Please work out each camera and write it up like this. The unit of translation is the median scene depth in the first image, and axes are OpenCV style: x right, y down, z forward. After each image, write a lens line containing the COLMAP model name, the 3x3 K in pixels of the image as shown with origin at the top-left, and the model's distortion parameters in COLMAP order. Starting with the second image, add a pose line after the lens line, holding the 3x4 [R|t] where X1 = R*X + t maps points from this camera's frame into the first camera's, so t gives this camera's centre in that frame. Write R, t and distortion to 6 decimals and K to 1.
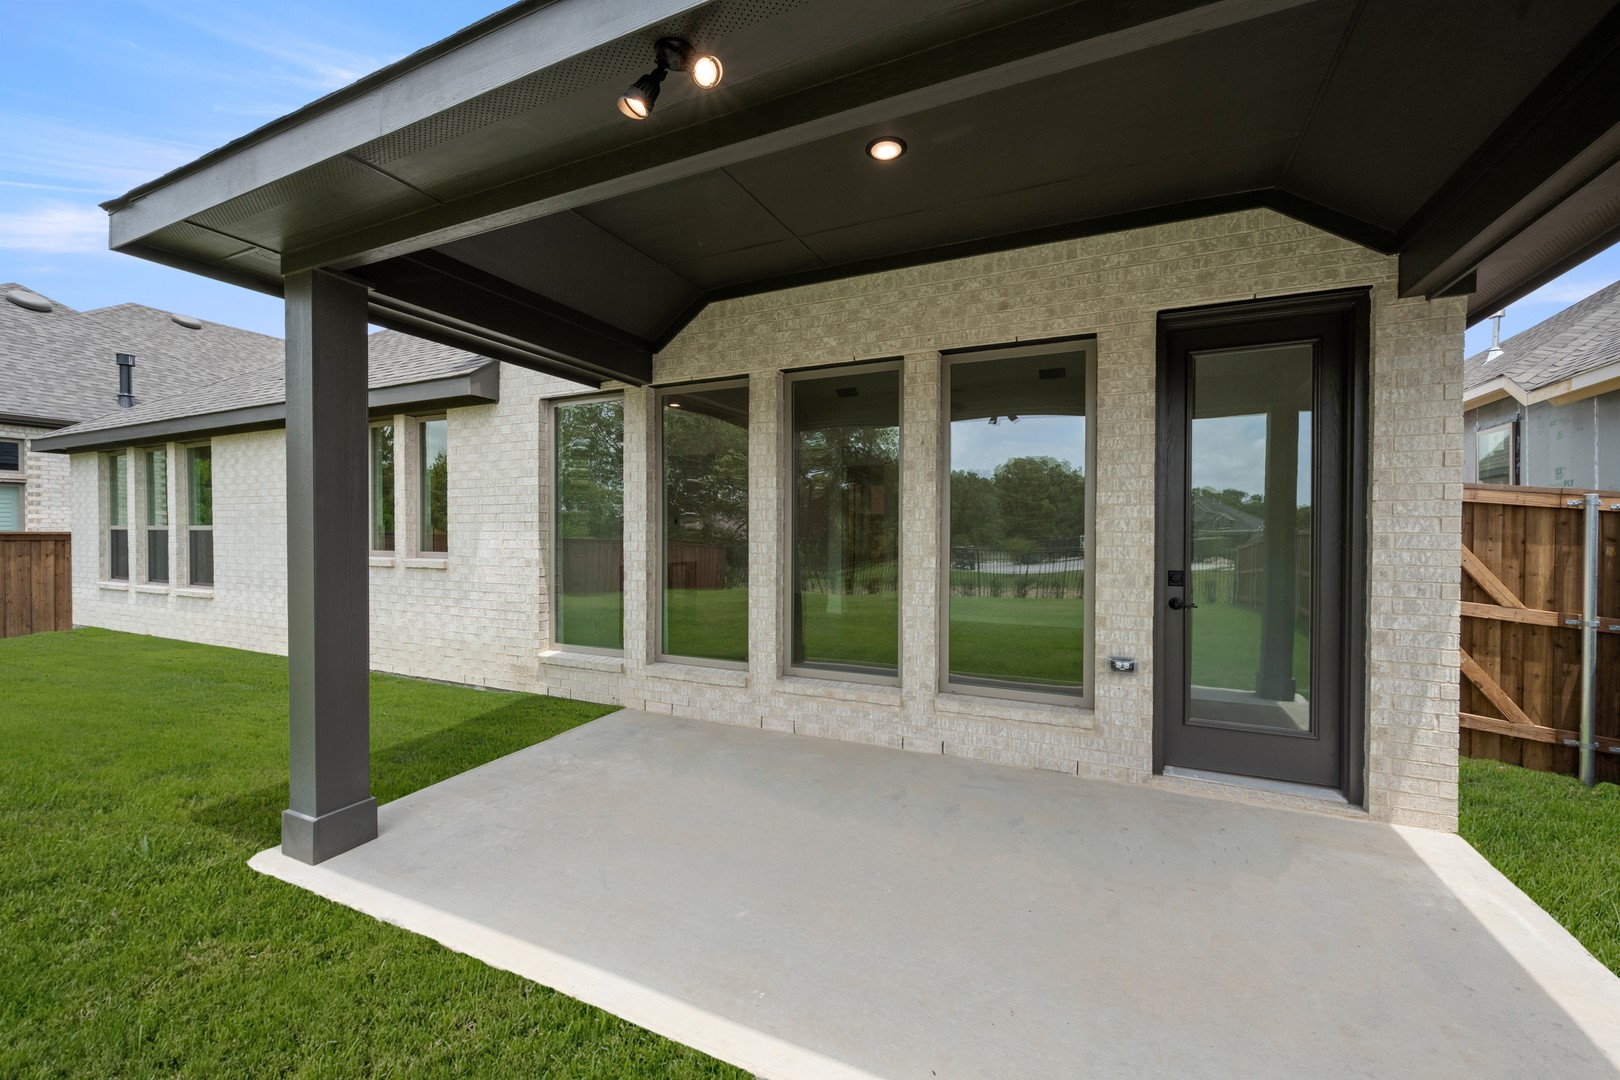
lens RADIAL K [[639.8, 0, 814.5], [0, 639.8, 540.8], [0, 0, 1]] dist [0.001944, 0.000064]
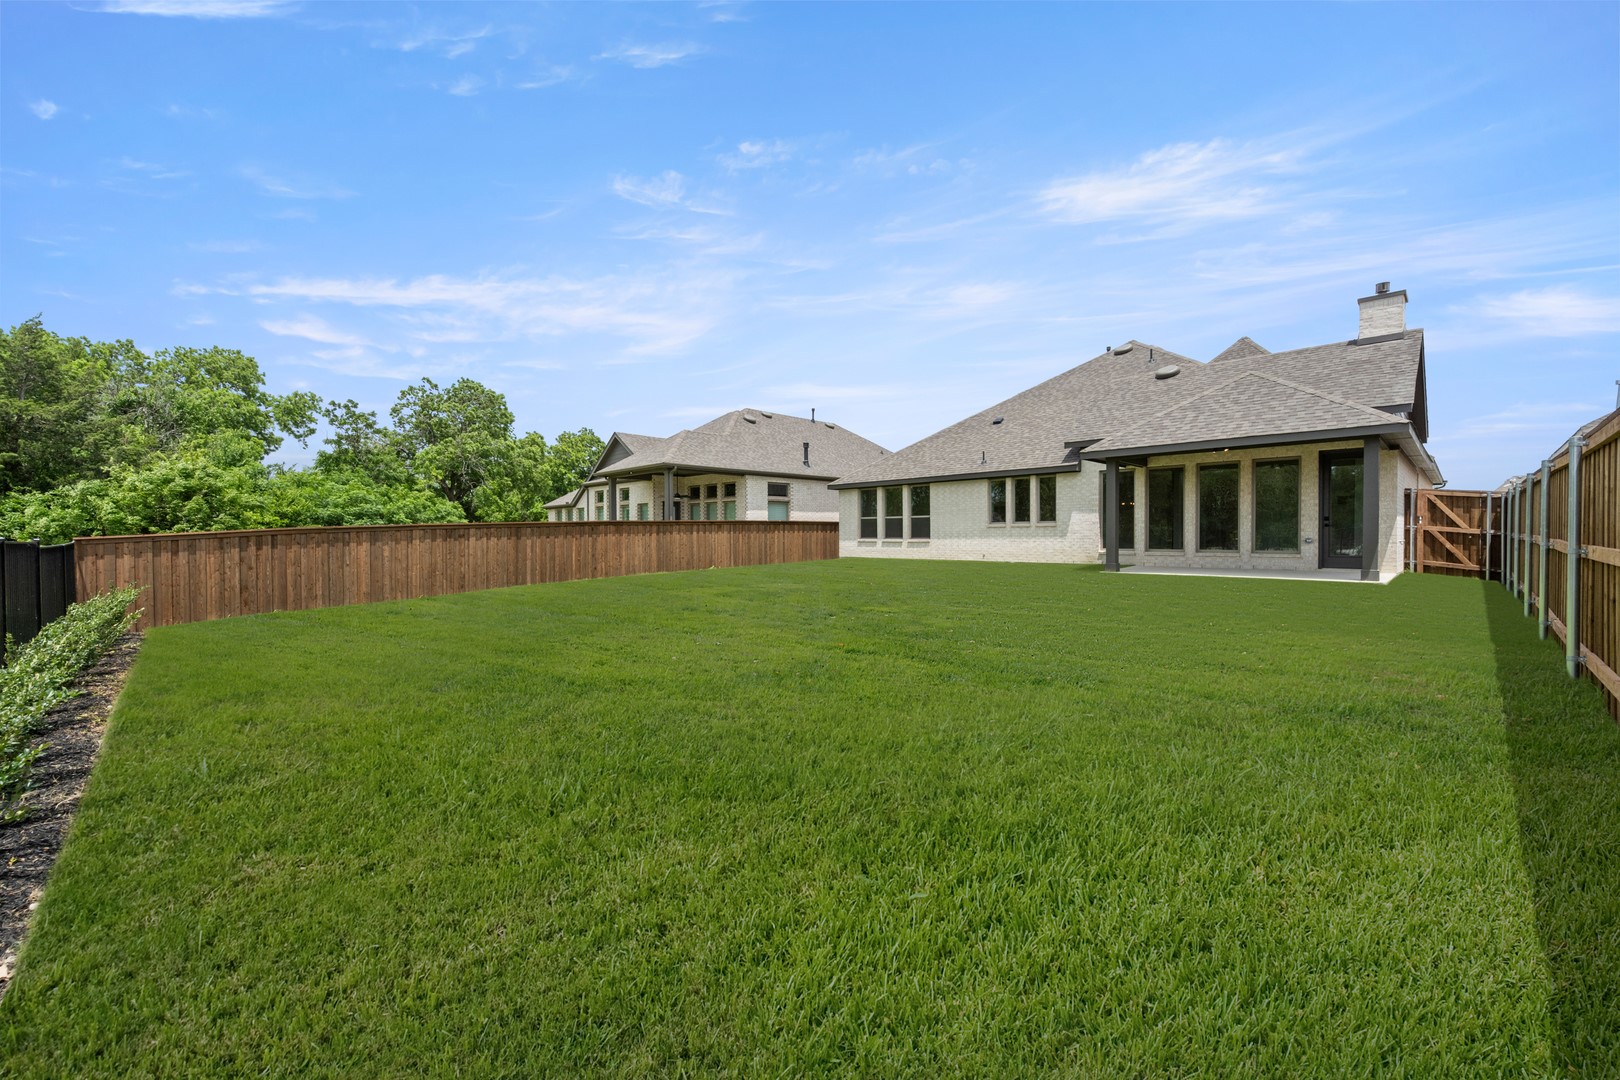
lens RADIAL K [[639.8, 0, 800.7], [0, 639.8, 540.7], [0, 0, 1]] dist [0.001944, 0.000064]
pose [[0.938211, -0.006262, -0.346006, -0.879235], [0.006596, 0.999978, -0.000213, 0.140040], [0.346000, -0.002083, 0.938232, -3.052090]]
